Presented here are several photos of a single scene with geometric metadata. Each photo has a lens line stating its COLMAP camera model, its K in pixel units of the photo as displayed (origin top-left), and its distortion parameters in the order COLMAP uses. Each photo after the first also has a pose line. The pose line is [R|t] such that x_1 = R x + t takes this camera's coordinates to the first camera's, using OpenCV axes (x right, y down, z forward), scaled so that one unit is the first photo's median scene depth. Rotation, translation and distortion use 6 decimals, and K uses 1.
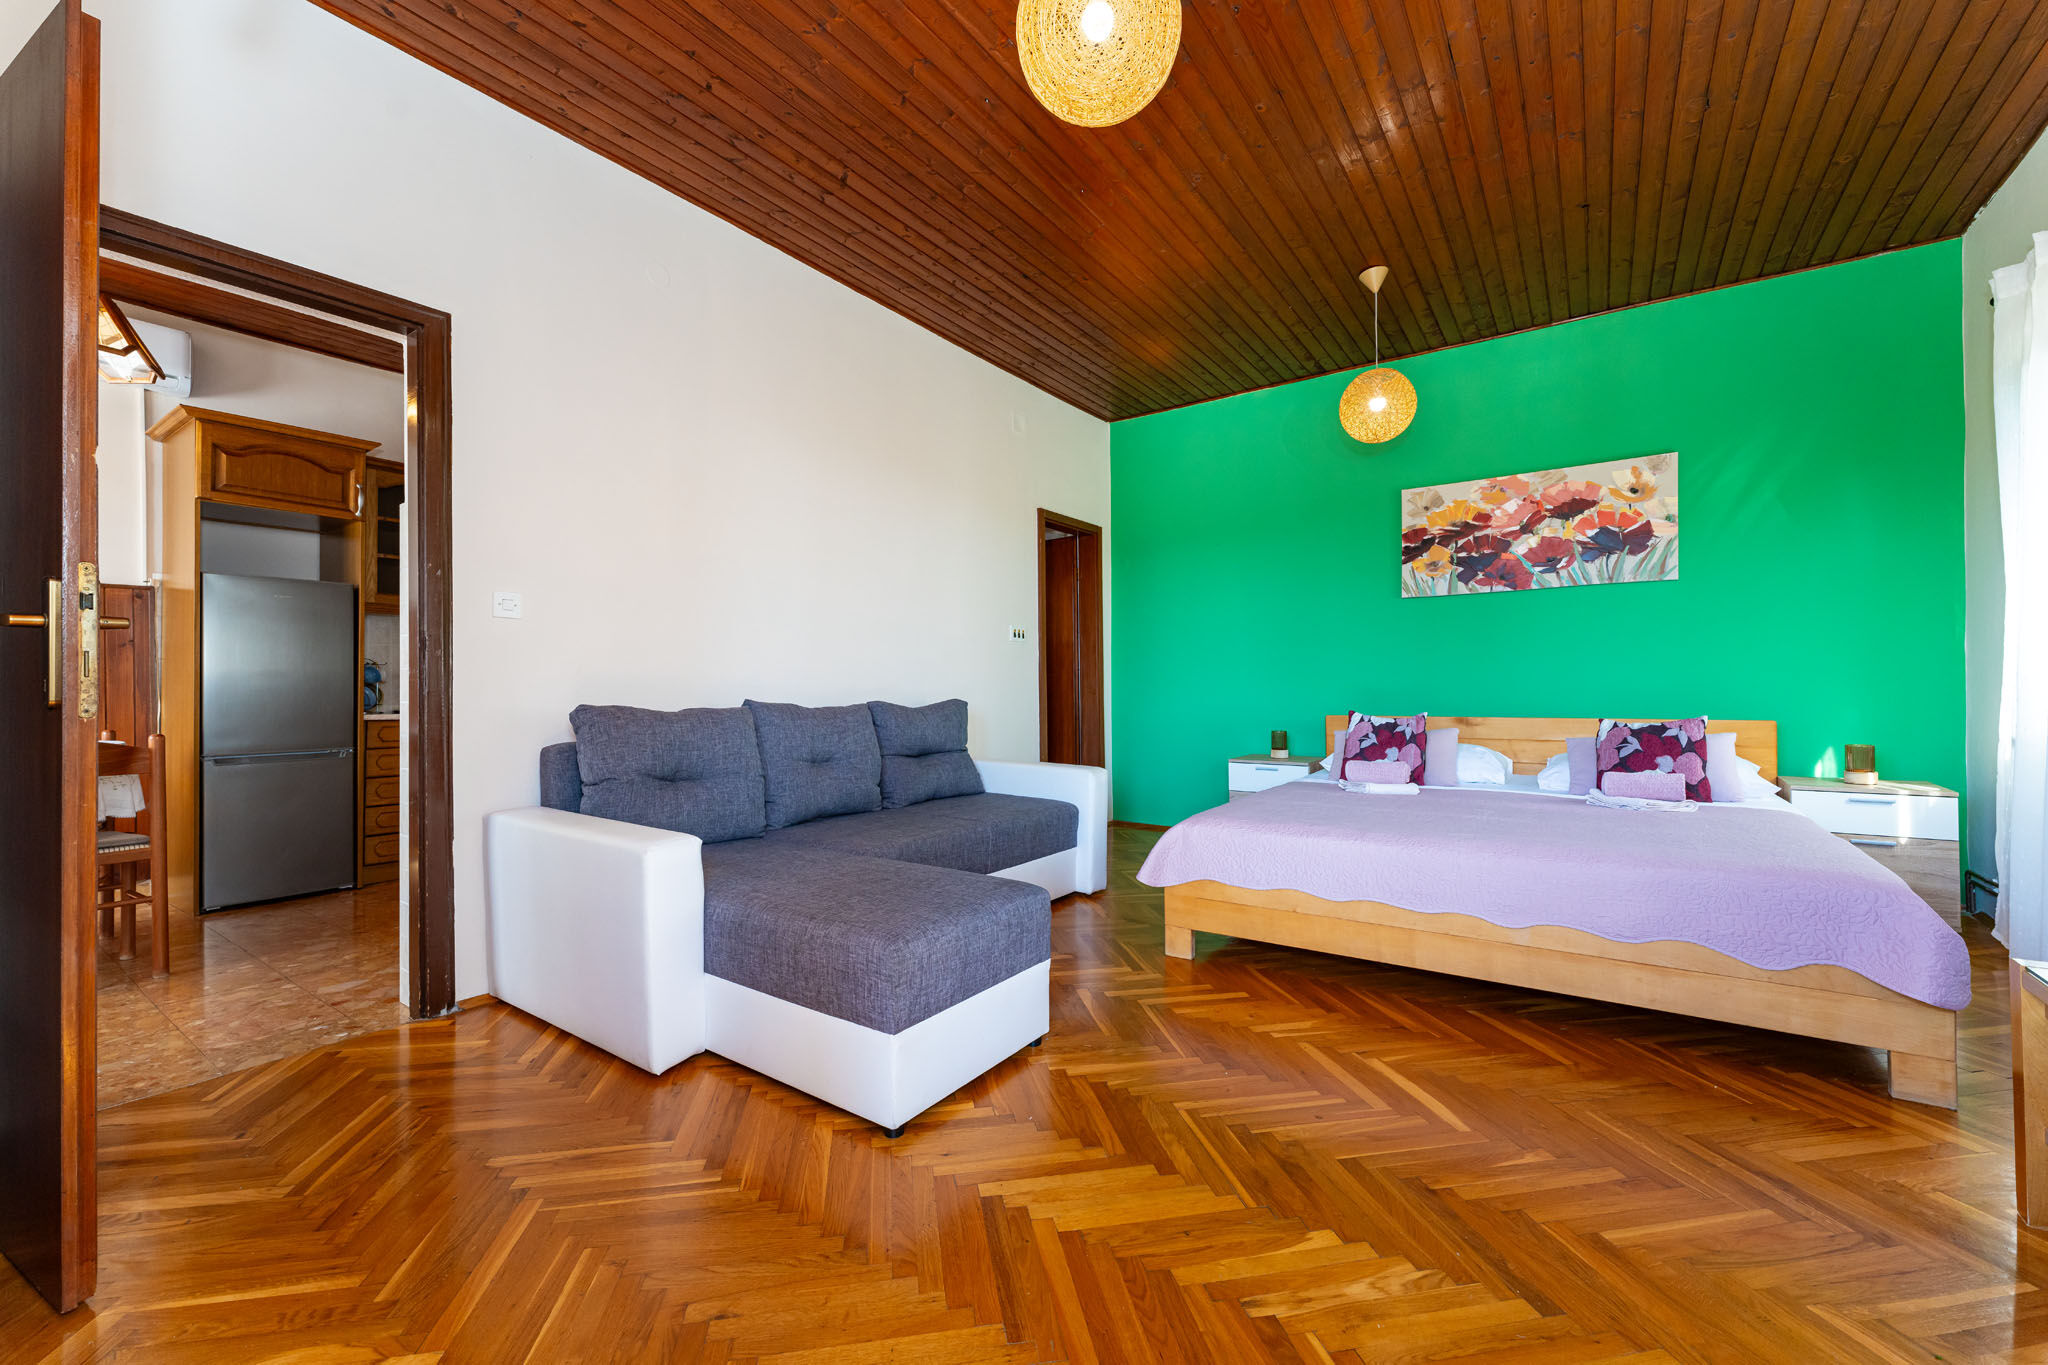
lens RADIAL K [[838.1, 0, 1026.6], [0, 838.1, 674.0], [0, 0, 1]] dist [0.002120, 0.000168]
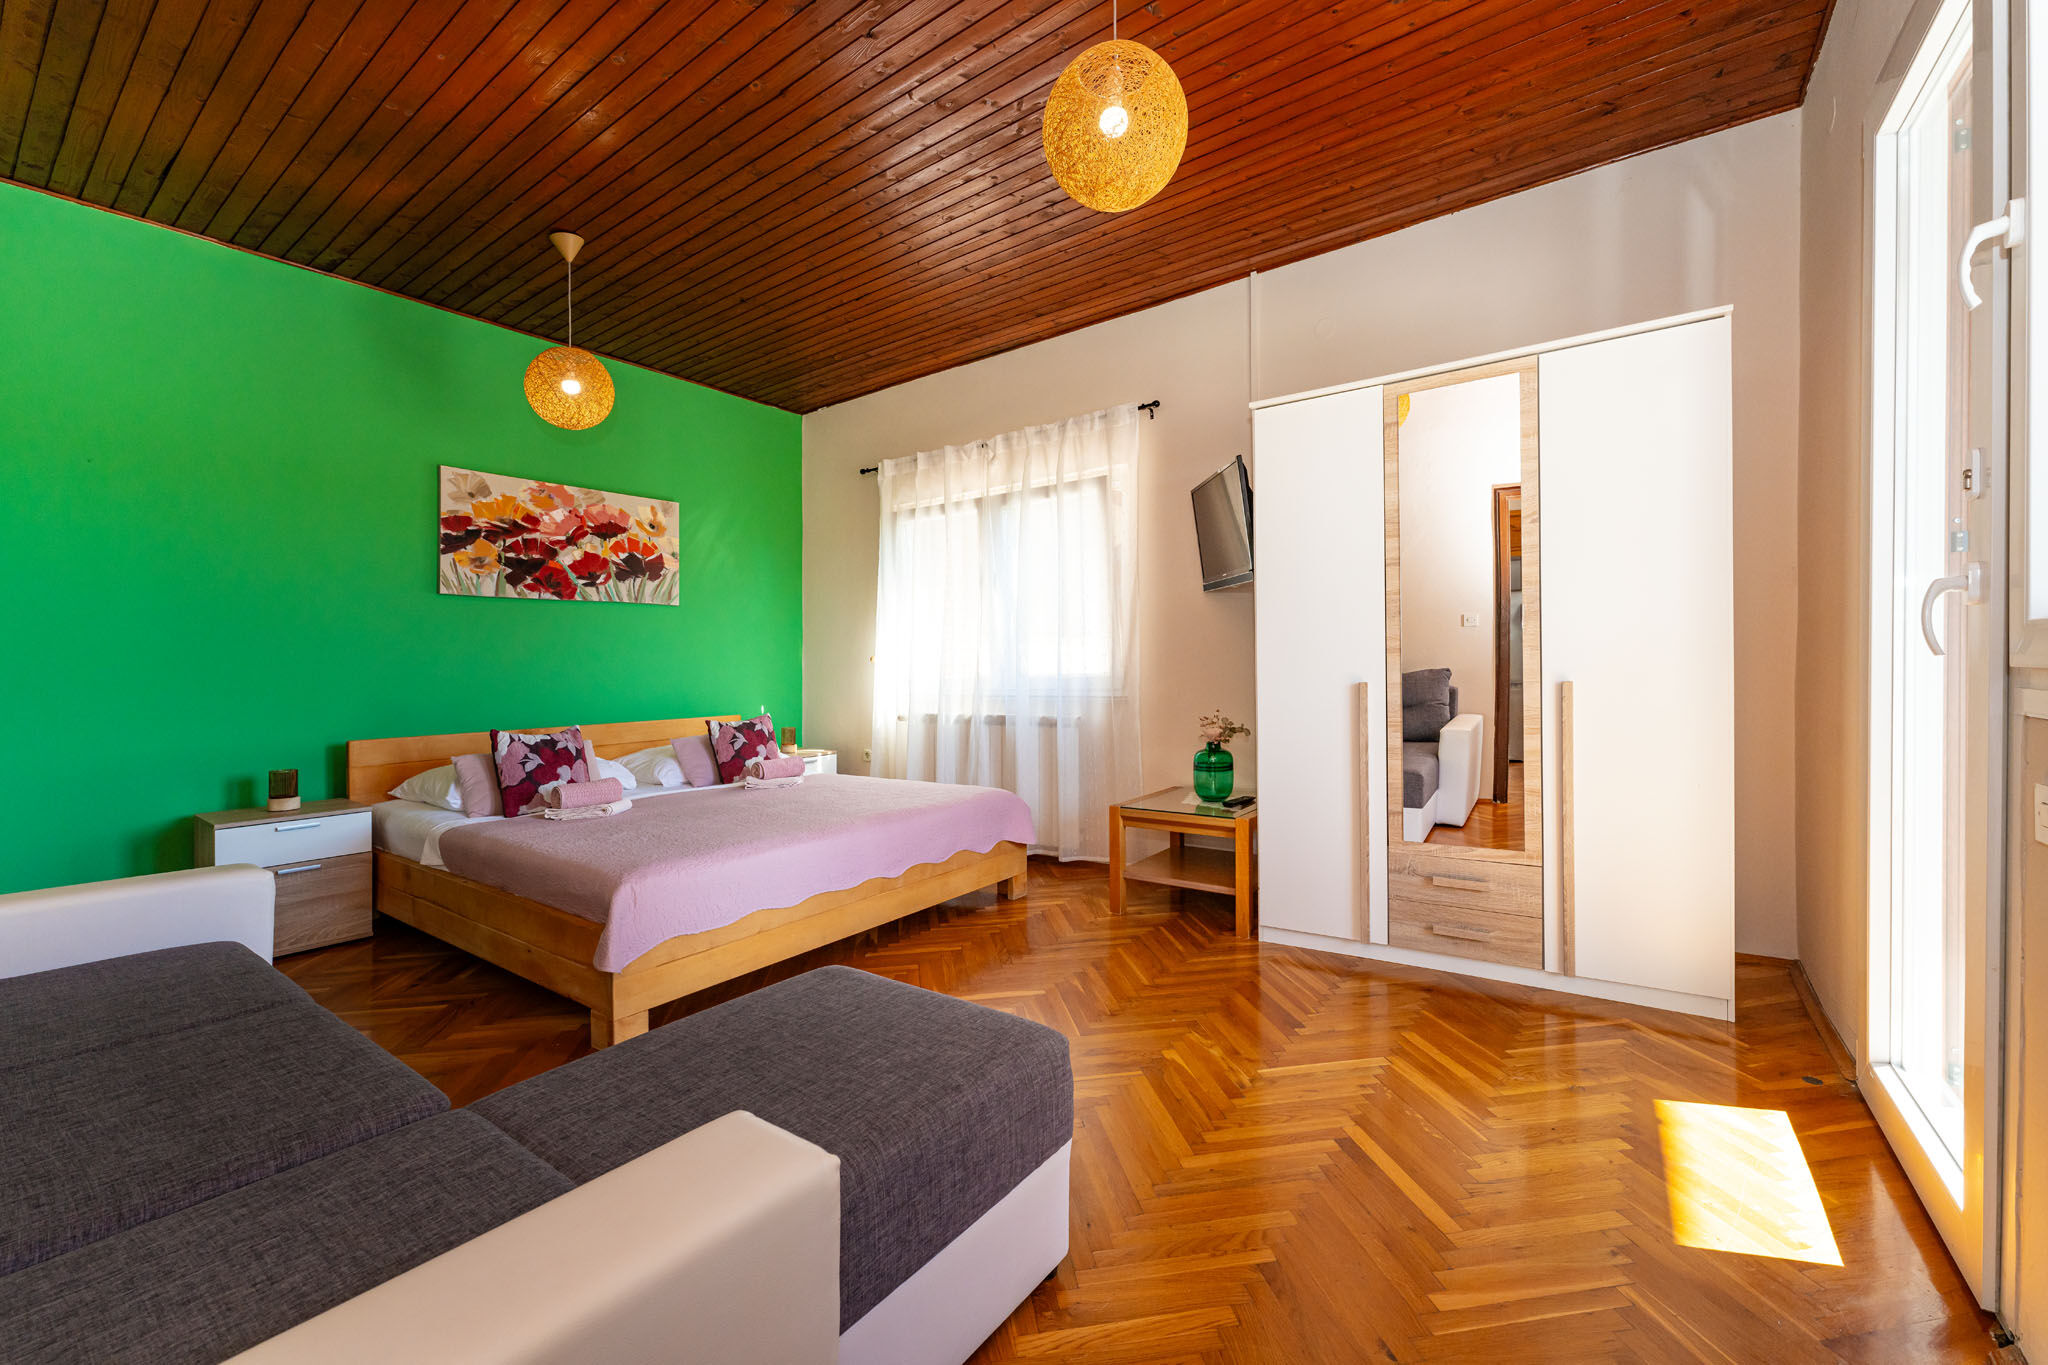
lens RADIAL K [[838.1, 0, 1026.6], [0, 838.1, 674.0], [0, 0, 1]] dist [0.002120, 0.000168]
pose [[0.005731, -0.000531, 0.999983, -0.426770], [0.001667, 0.999998, 0.000521, -0.010805], [-0.999982, 0.001664, 0.005732, 0.447570]]
